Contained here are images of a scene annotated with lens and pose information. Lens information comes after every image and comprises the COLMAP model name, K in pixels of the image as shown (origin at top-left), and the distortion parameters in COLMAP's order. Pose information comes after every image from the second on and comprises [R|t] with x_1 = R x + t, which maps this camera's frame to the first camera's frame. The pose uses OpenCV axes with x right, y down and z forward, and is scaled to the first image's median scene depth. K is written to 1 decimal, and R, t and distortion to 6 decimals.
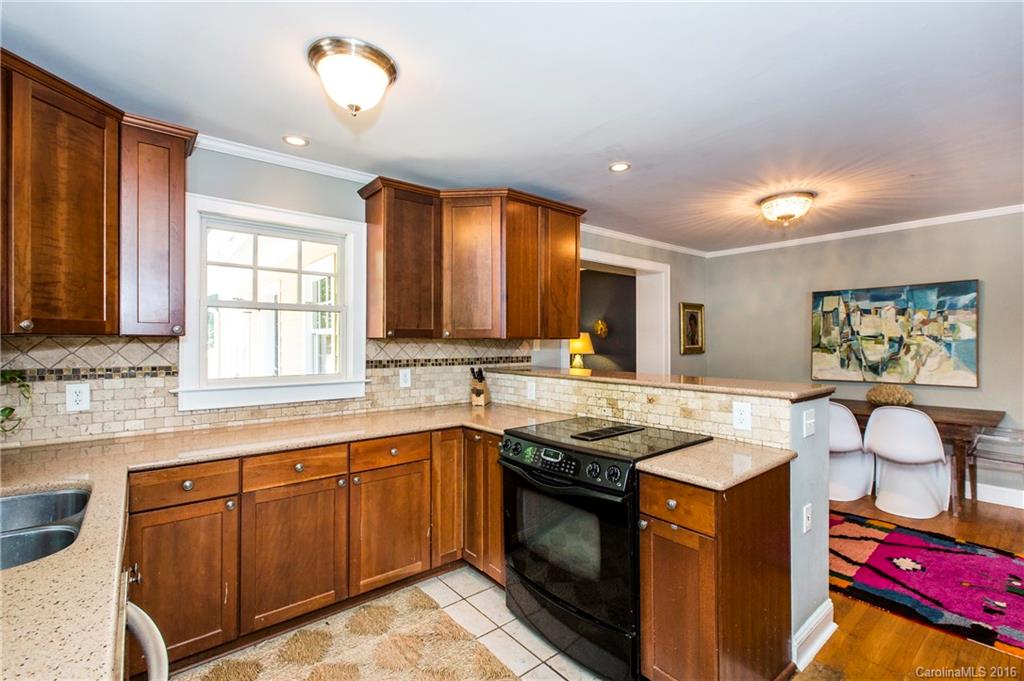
lens RADIAL K [[462.4, 0, 511.8], [0, 462.4, 340.4], [0, 0, 1]] dist [0.000132, -0.000240]
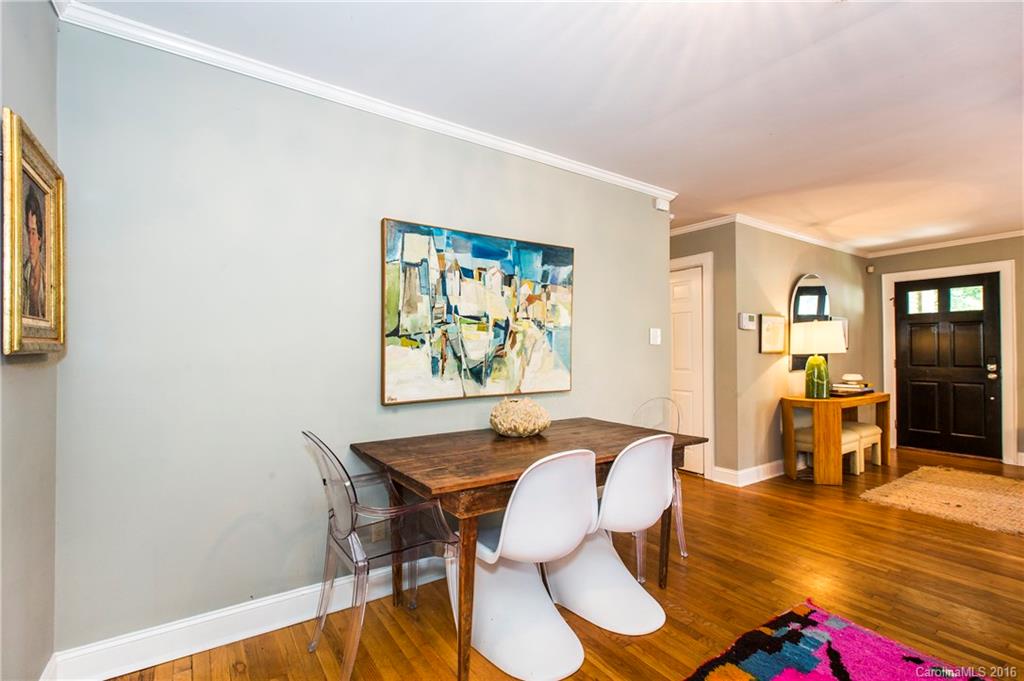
lens RADIAL K [[462.4, 0, 516.3], [0, 462.4, 347.3], [0, 0, 1]] dist [0.000132, -0.000240]
pose [[0.076426, 0.011422, 0.997010, 0.228410], [-0.002052, 0.999934, -0.011298, 0.037822], [-0.997073, -0.001183, 0.076445, 0.977386]]
